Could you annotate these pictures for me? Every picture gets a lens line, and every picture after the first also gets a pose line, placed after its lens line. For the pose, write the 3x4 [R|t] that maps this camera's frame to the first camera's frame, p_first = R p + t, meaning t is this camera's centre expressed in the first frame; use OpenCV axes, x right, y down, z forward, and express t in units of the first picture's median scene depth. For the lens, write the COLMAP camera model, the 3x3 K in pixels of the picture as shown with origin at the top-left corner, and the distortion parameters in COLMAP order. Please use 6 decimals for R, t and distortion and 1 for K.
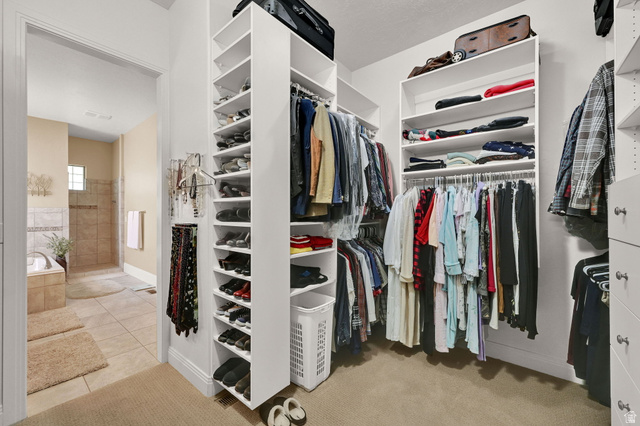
lens RADIAL K [[257.1, 0, 320.3], [0, 257.1, 211.5], [0, 0, 1]] dist [0.001124, -0.000156]
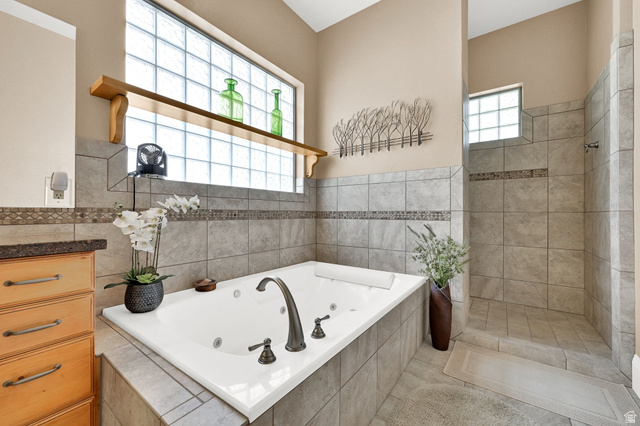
lens RADIAL K [[257.1, 0, 316.8], [0, 257.1, 213.2], [0, 0, 1]] dist [0.001124, -0.000156]
pose [[0.054817, 0.003372, -0.998491, -0.521054], [0.002725, 0.999990, 0.003526, 0.052059], [0.998493, -0.002914, 0.054807, 0.666627]]
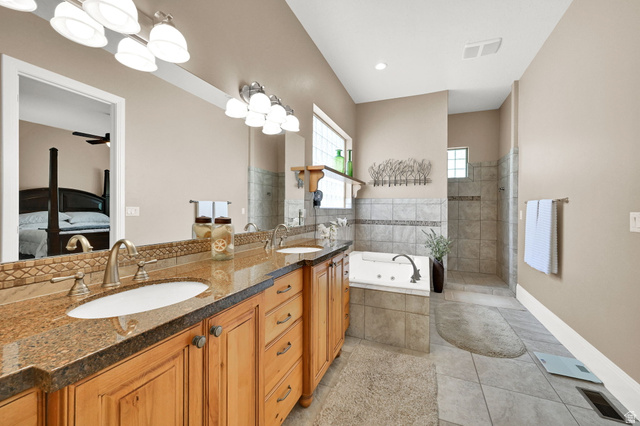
lens RADIAL K [[257.1, 0, 319.5], [0, 257.1, 210.2], [0, 0, 1]] dist [0.001124, -0.000156]
pose [[0.285872, 0.011326, -0.958201, -0.301231], [-0.003615, 0.999936, 0.010741, 0.013715], [0.958261, 0.000394, 0.285894, 0.358816]]
